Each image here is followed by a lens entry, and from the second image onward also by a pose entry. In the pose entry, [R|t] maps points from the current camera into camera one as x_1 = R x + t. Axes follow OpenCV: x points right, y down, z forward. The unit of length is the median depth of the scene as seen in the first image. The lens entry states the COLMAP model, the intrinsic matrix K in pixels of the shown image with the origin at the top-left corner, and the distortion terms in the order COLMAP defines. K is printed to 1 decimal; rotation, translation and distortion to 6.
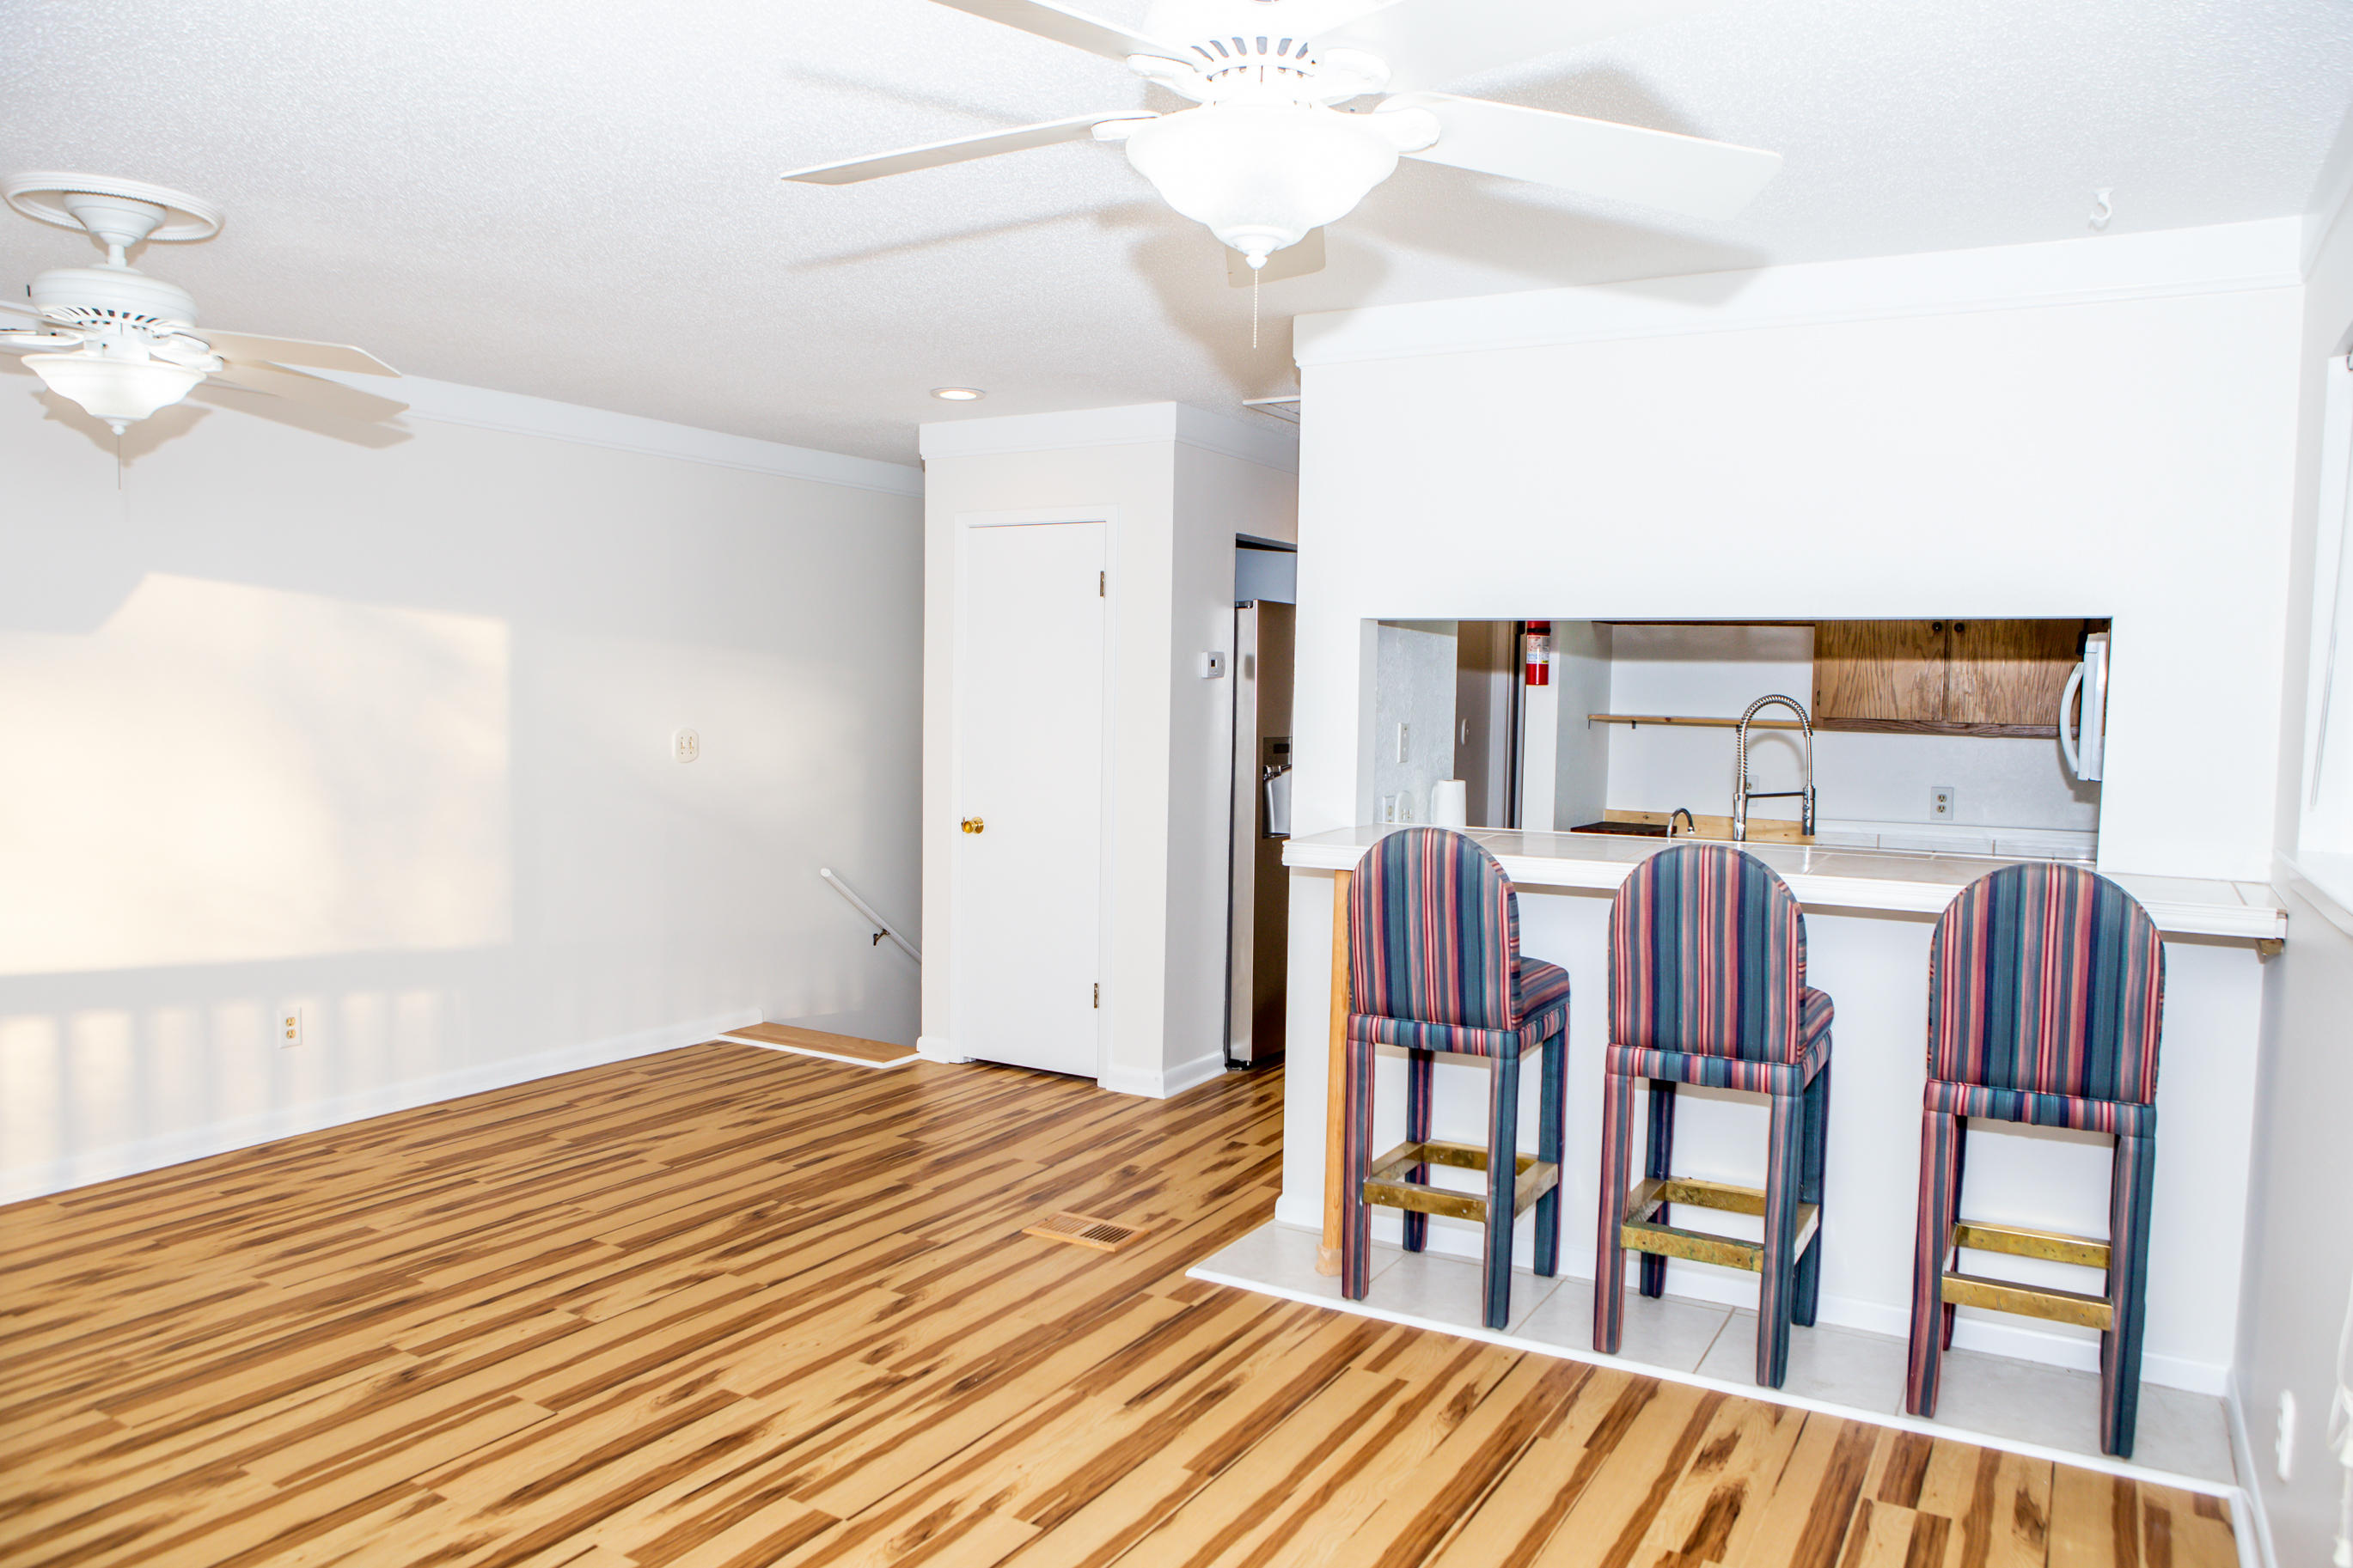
lens RADIAL K [[1635.9, 0, 1179.2], [0, 1635.9, 805.9], [0, 0, 1]] dist [-0.096700, 0.073871]
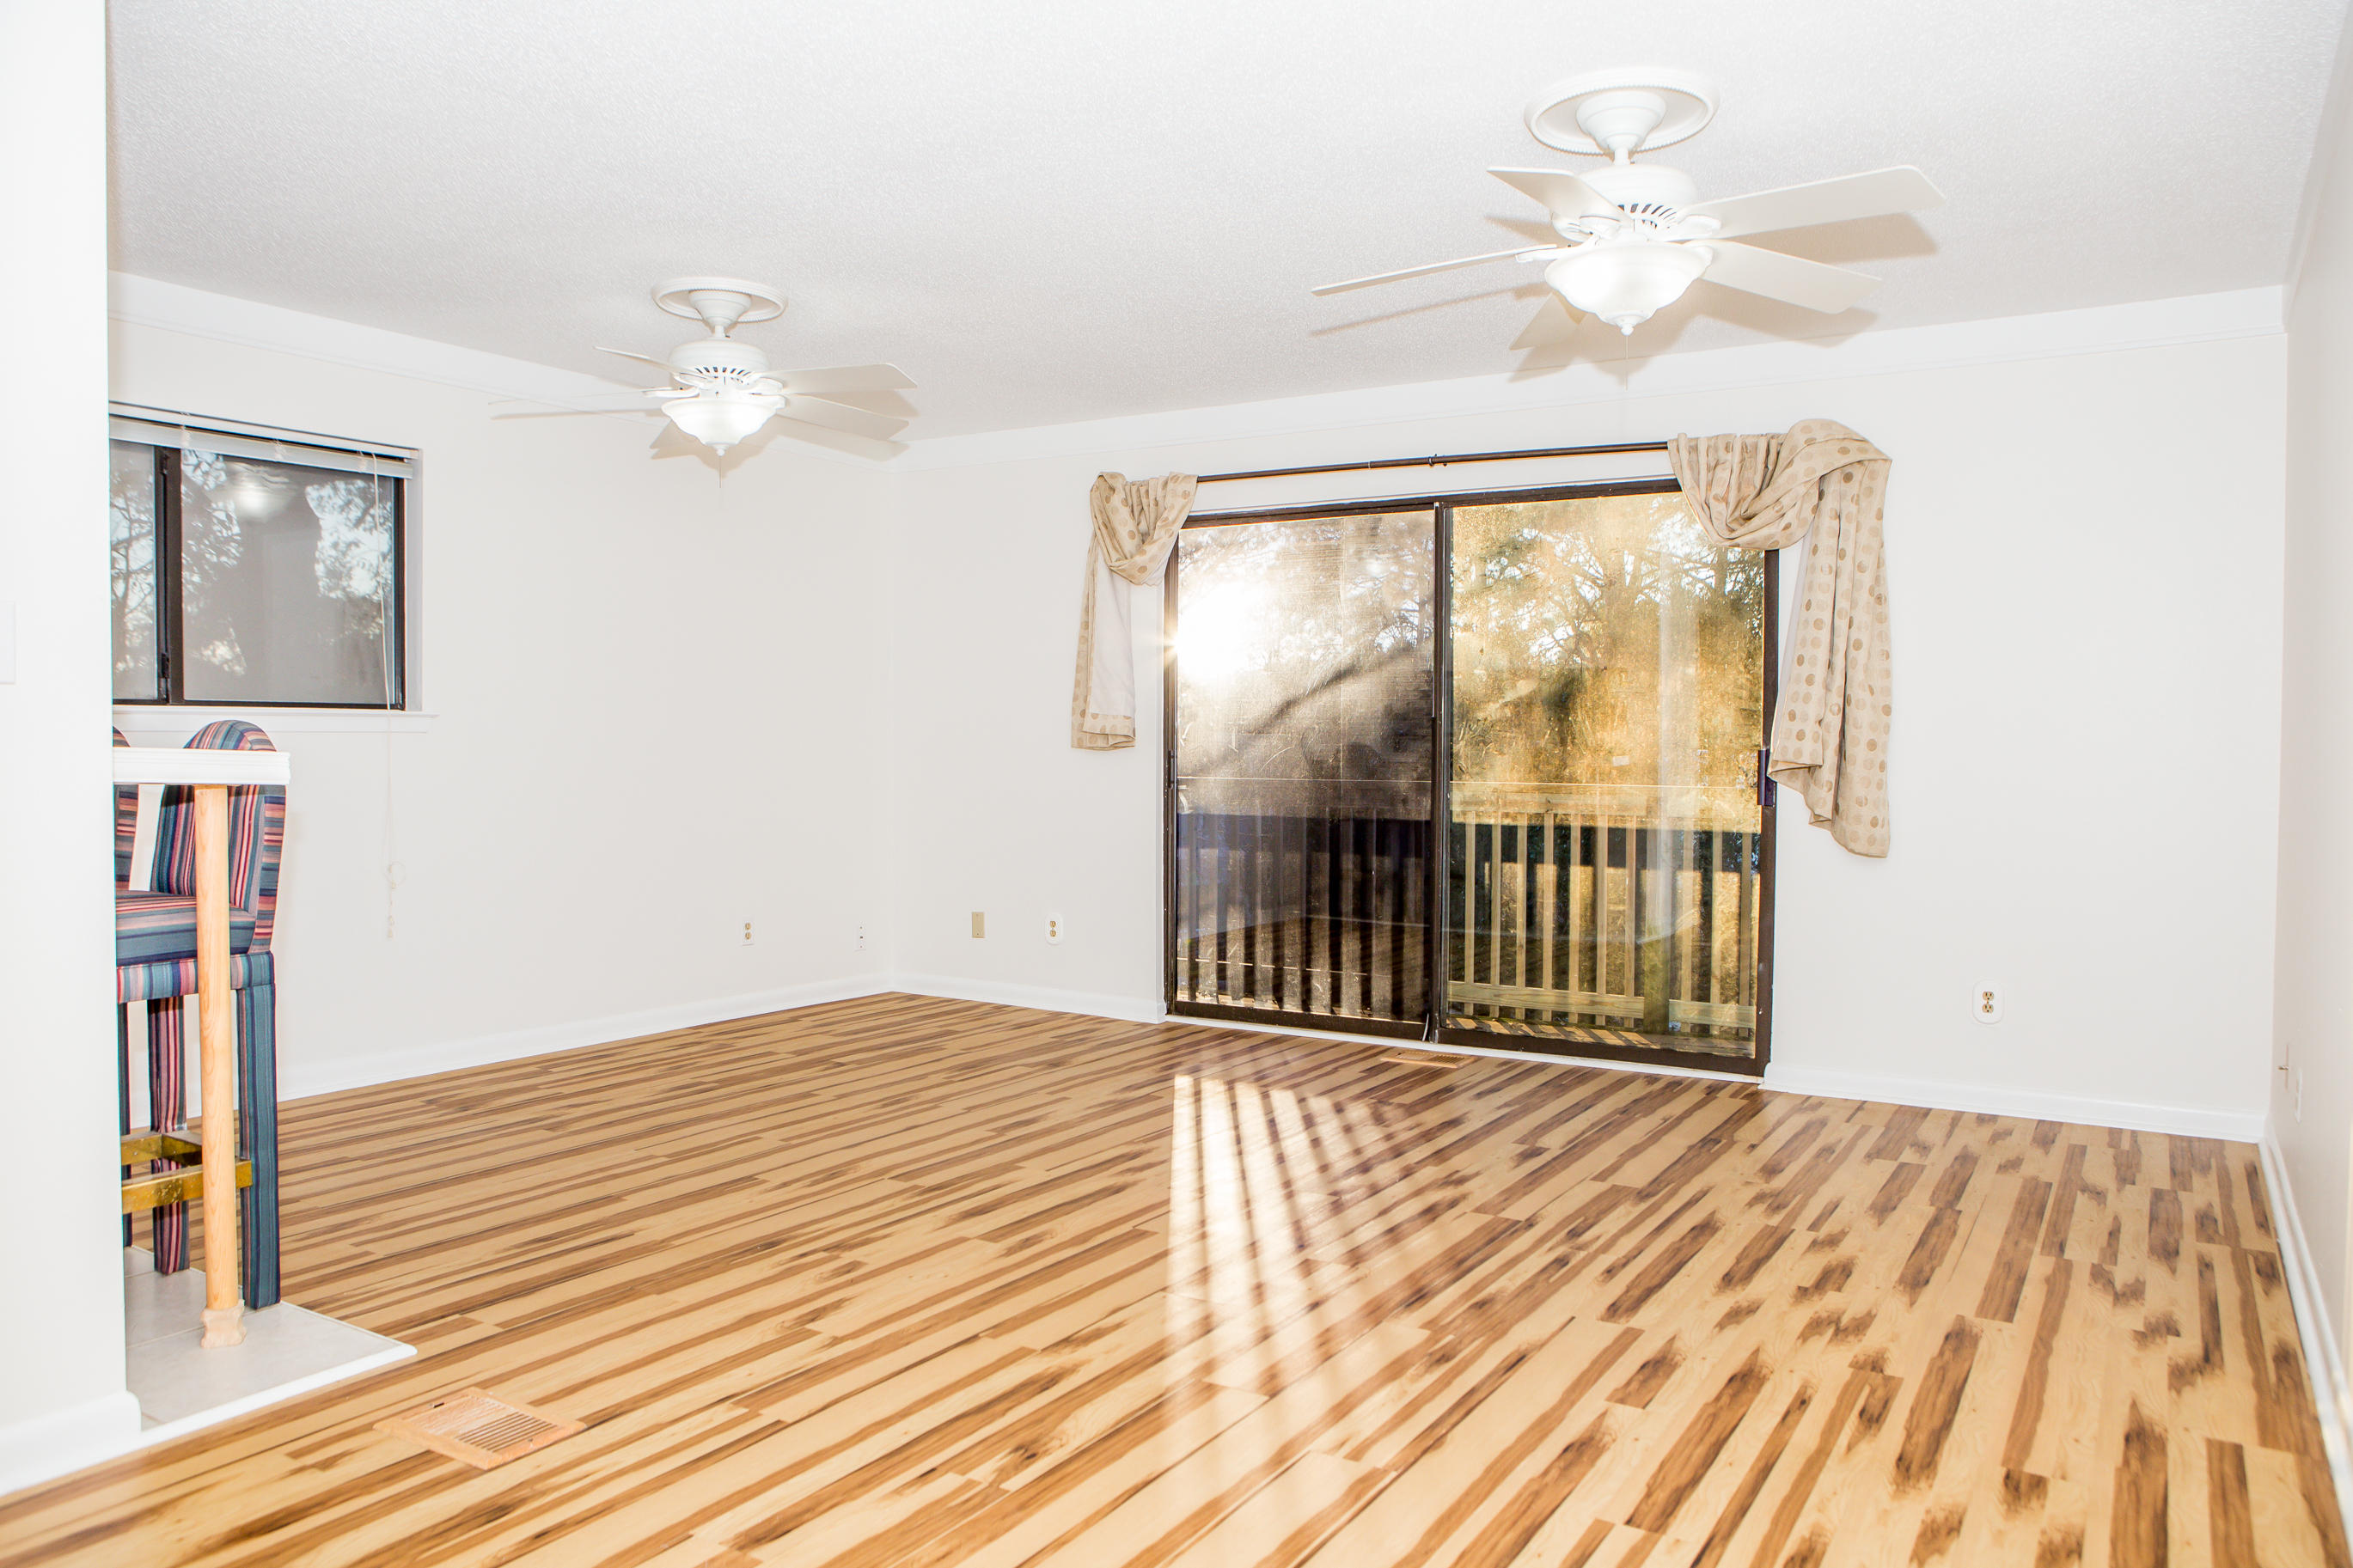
lens RADIAL K [[1635.9, 0, 1179.2], [0, 1635.9, 805.9], [0, 0, 1]] dist [-0.096700, 0.073871]
pose [[-0.999246, -0.020981, 0.032666, -0.387919], [-0.017399, 0.994180, 0.106320, -0.040661], [-0.034707, 0.105672, -0.993795, 1.821871]]
